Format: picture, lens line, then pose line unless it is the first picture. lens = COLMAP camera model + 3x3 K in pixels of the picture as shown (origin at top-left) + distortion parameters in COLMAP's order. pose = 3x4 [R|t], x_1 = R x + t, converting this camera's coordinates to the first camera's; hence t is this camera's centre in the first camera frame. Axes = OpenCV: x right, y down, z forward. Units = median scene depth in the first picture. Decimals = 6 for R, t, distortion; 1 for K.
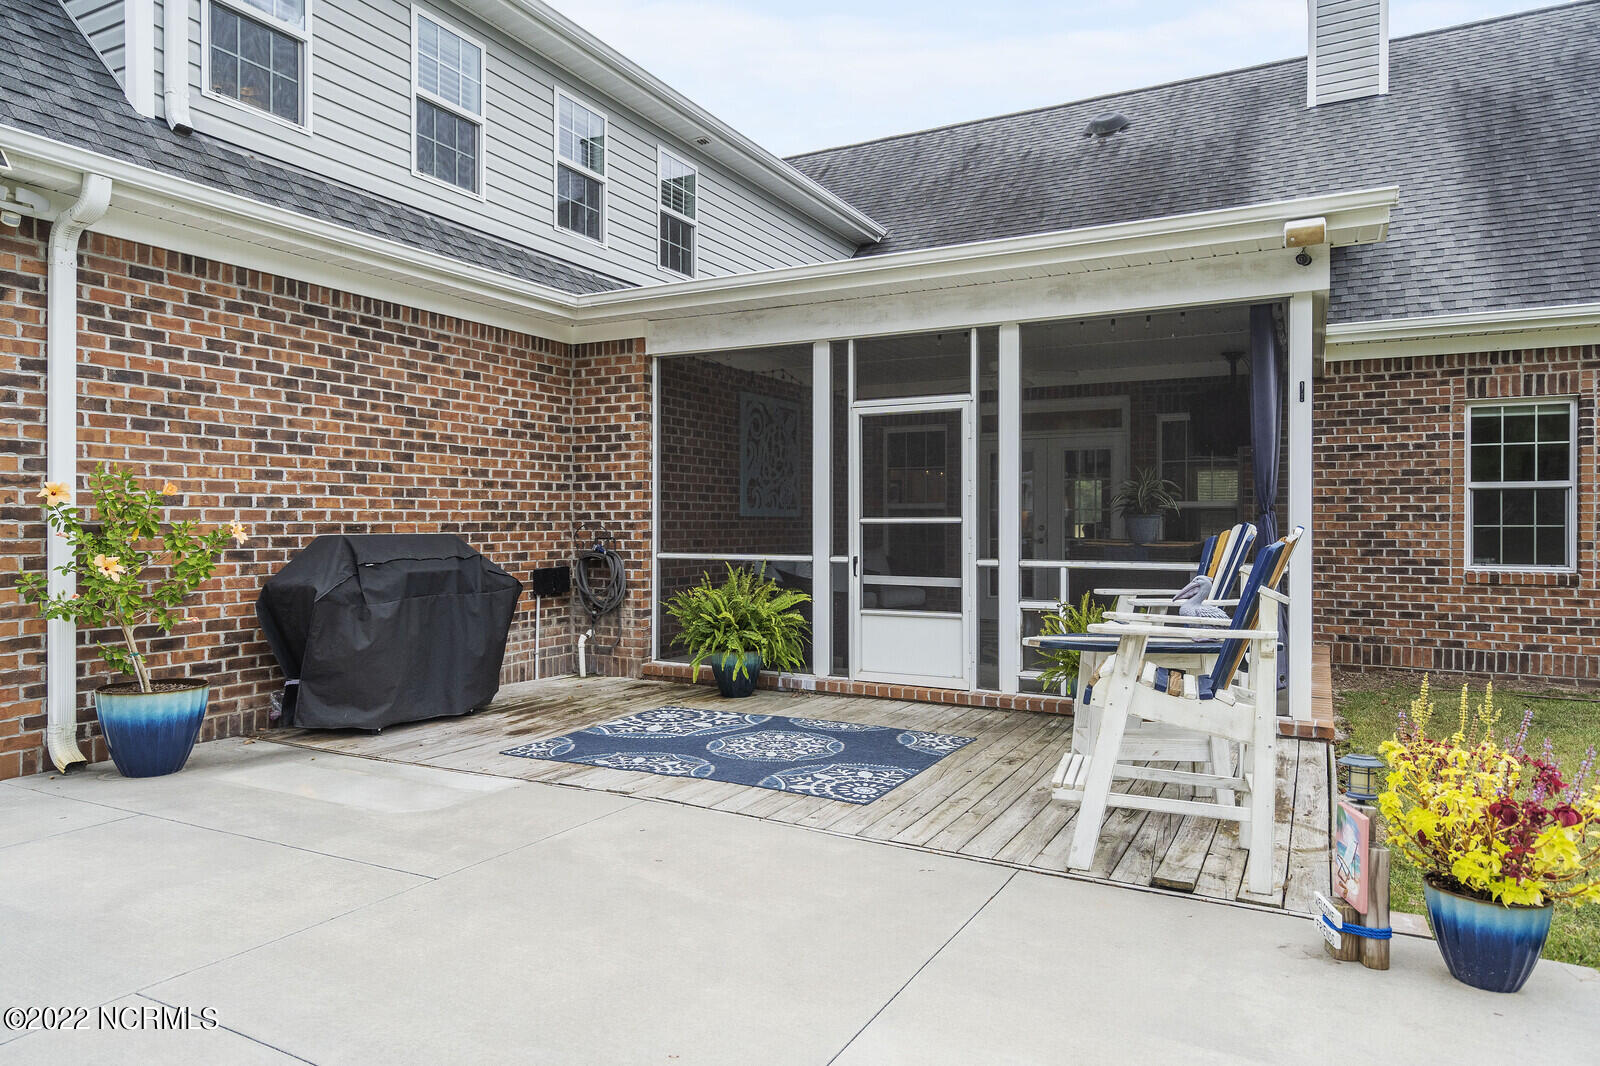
lens RADIAL K [[1007.0, 0, 796.2], [0, 1007.0, 533.1], [0, 0, 1]] dist [0.002680, 0.000180]
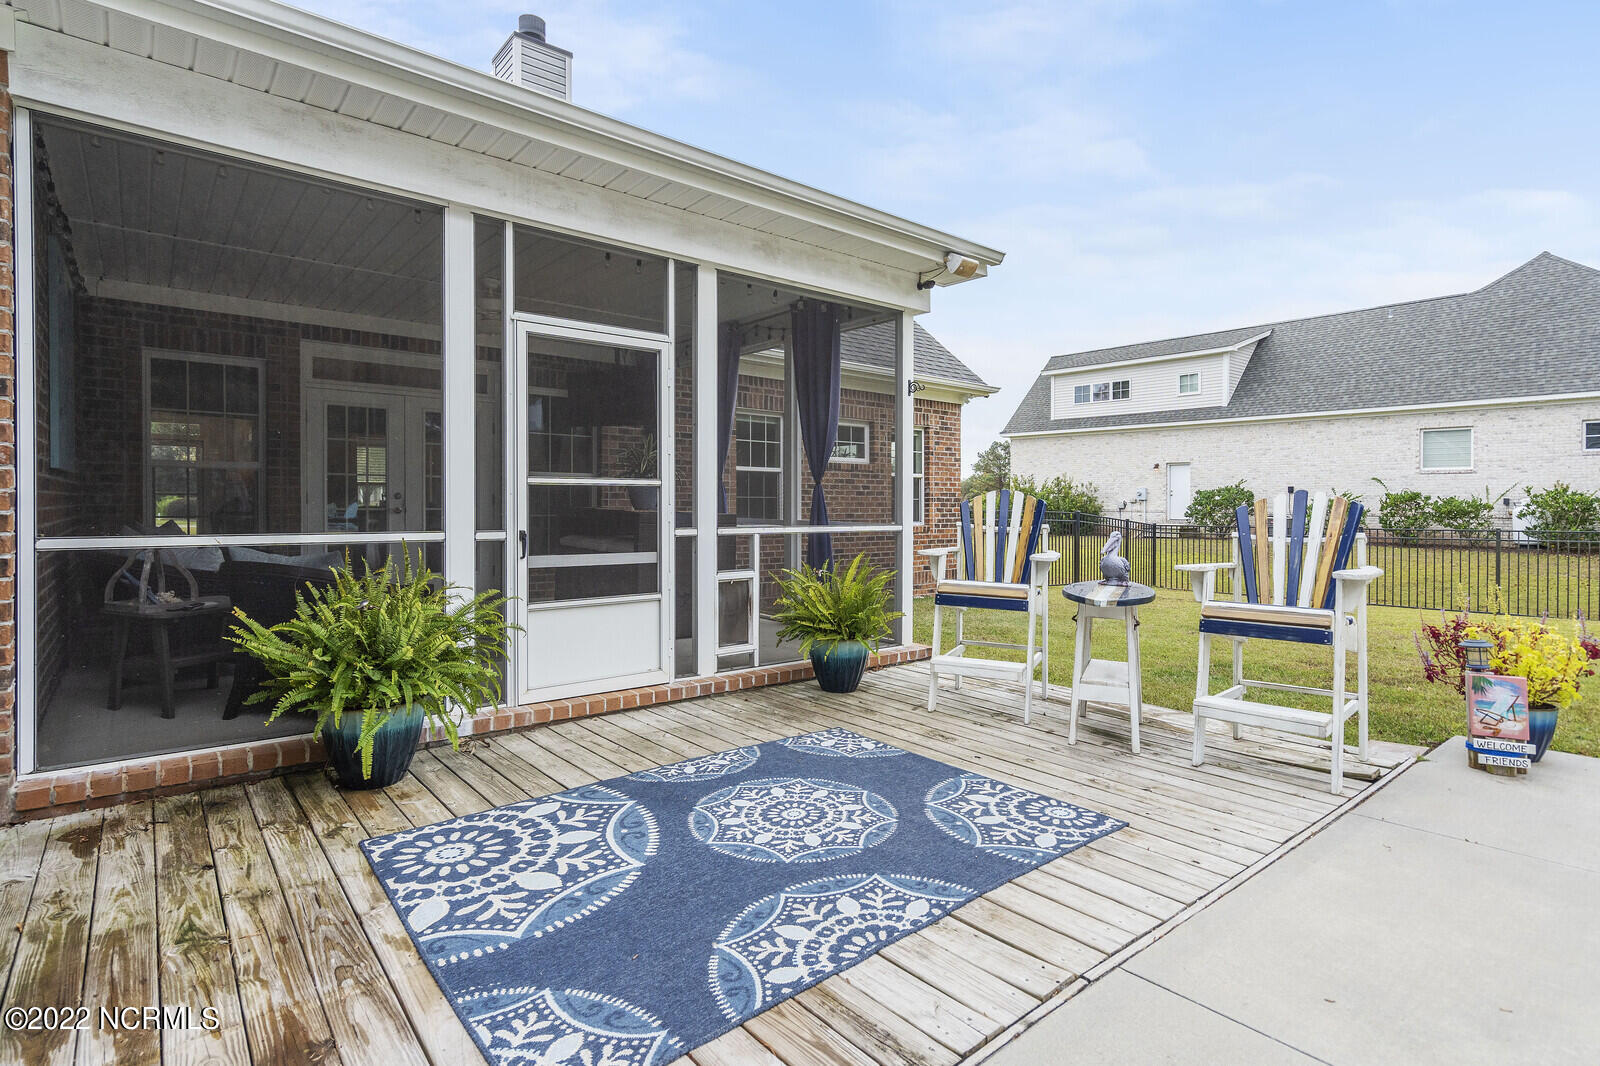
lens RADIAL K [[780.6, 0, 794.8], [0, 780.6, 513.9], [0, 0, 1]] dist [0.005003, 0.001676]
pose [[0.387374, -0.011393, 0.921852, -0.393597], [0.004764, 0.999935, 0.010356, 0.006854], [-0.921911, 0.000380, 0.387403, 0.641183]]
